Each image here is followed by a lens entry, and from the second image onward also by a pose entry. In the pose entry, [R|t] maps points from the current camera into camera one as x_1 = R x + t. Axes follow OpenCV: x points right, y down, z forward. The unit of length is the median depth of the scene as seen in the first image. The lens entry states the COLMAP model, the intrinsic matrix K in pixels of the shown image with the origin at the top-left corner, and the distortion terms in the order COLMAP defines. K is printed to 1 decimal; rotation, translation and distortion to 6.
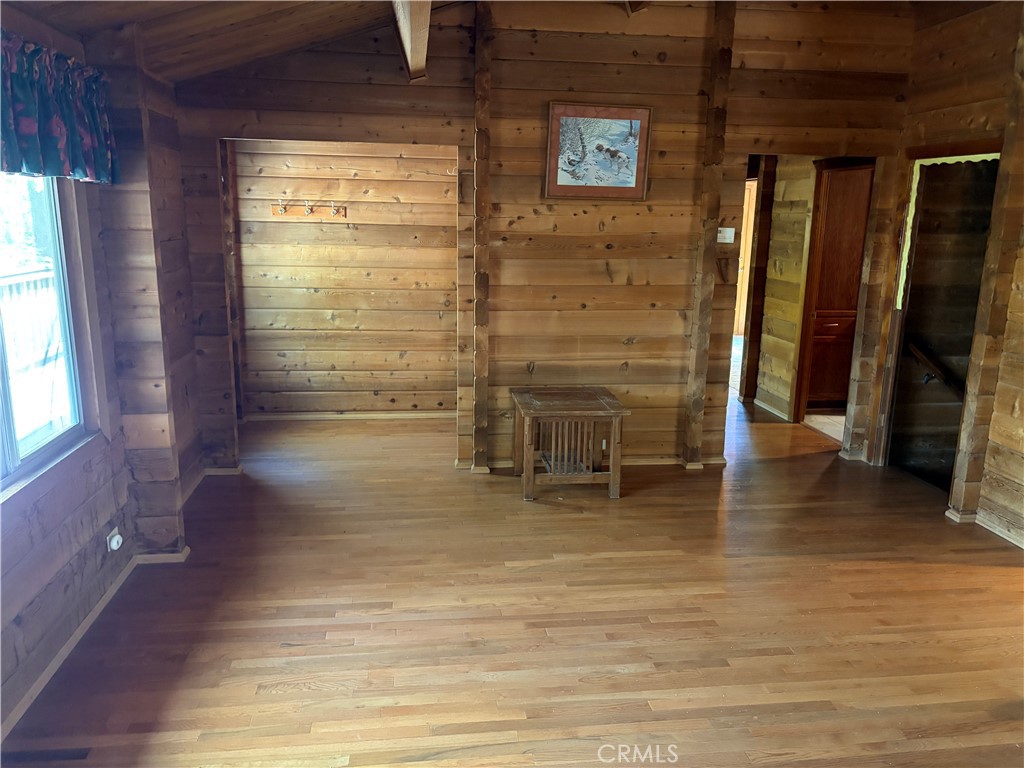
lens RADIAL K [[782.7, 0, 512.0], [0, 782.7, 384.0], [0, 0, 1]] dist [0.000895, 0.001923]
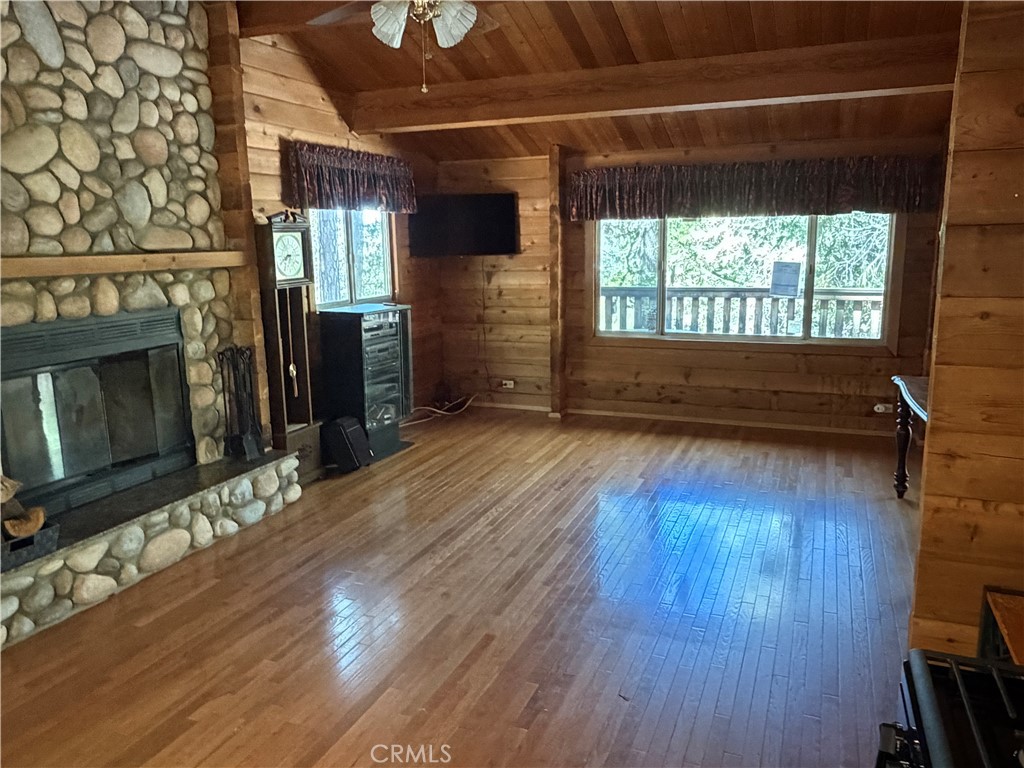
lens RADIAL K [[763.1, 0, 512.0], [0, 763.1, 384.0], [0, 0, 1]] dist [-0.000921, -0.000043]
pose [[-0.495248, 0.152924, -0.855186, 1.560587], [-0.182869, 0.943979, 0.274703, -0.208734], [0.849287, 0.292434, -0.439539, 1.102590]]
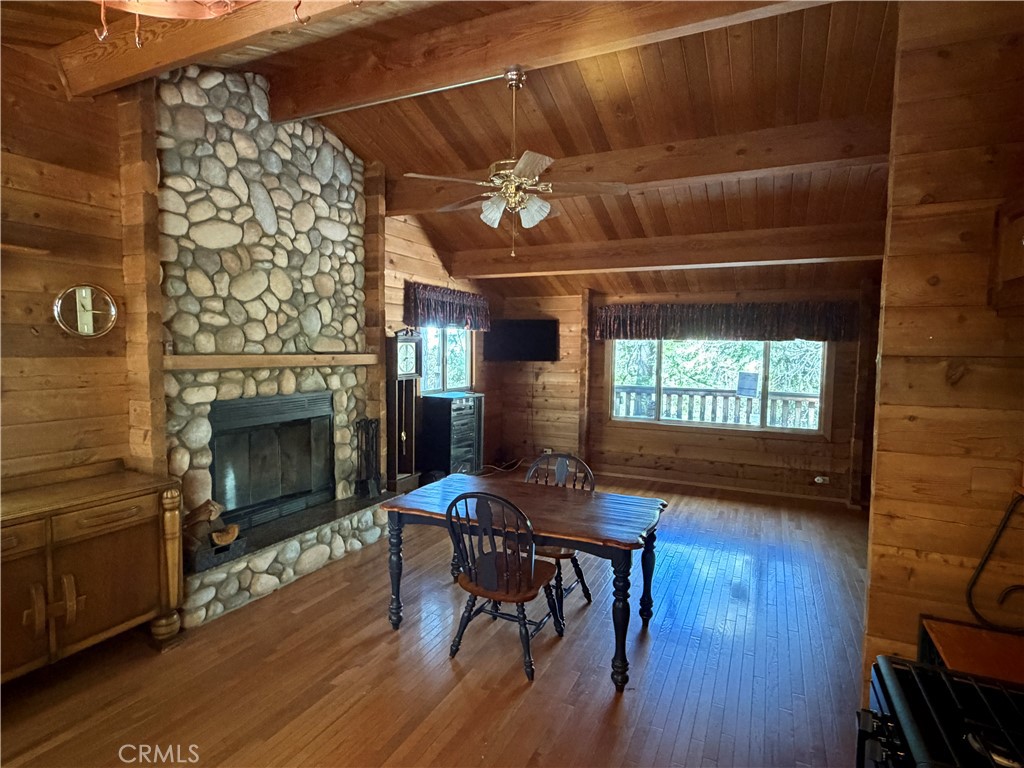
lens RADIAL K [[540.9, 0, 514.1], [0, 540.9, 384.1], [0, 0, 1]] dist [-0.001650, 0.000922]
pose [[-0.540882, 0.030731, -0.840537, 1.611105], [-0.206419, 0.963921, 0.168072, -0.209858], [0.815376, 0.264410, -0.515024, 1.077777]]
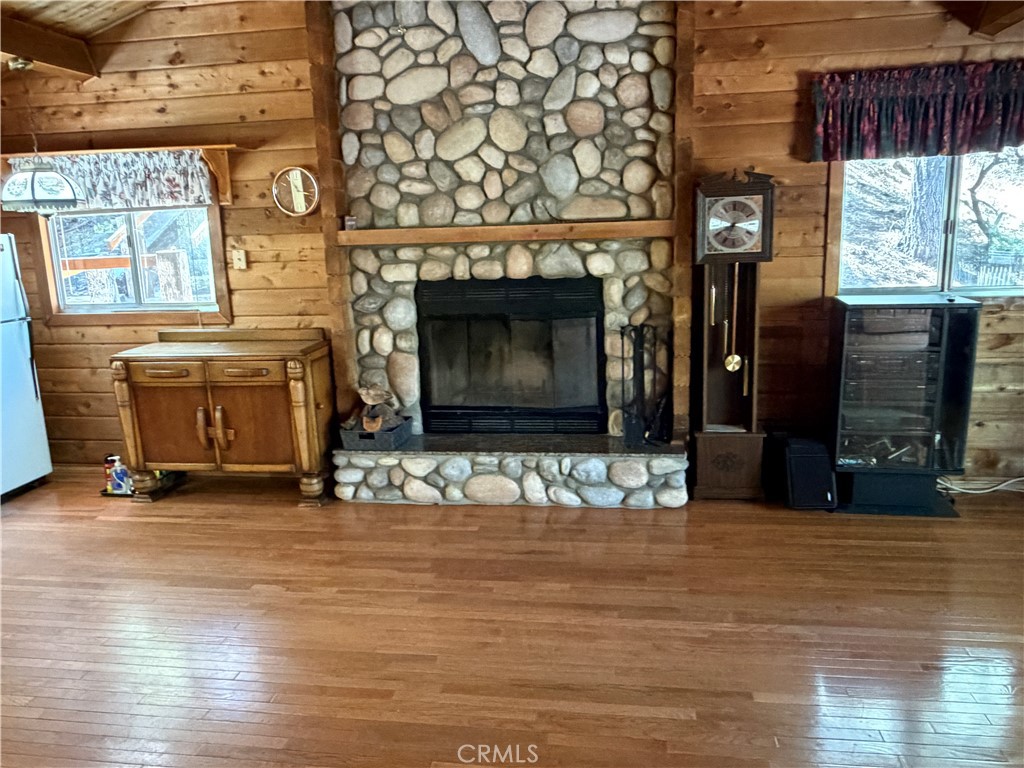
lens RADIAL K [[774.5, 0, 512.0], [0, 774.5, 384.0], [0, 0, 1]] dist [0.014857, -0.001542]
pose [[-0.961608, -0.042288, 0.271149, 0.394775], [0.075955, 0.908444, 0.411048, -0.267298], [-0.263706, 0.415862, -0.870355, 1.304366]]
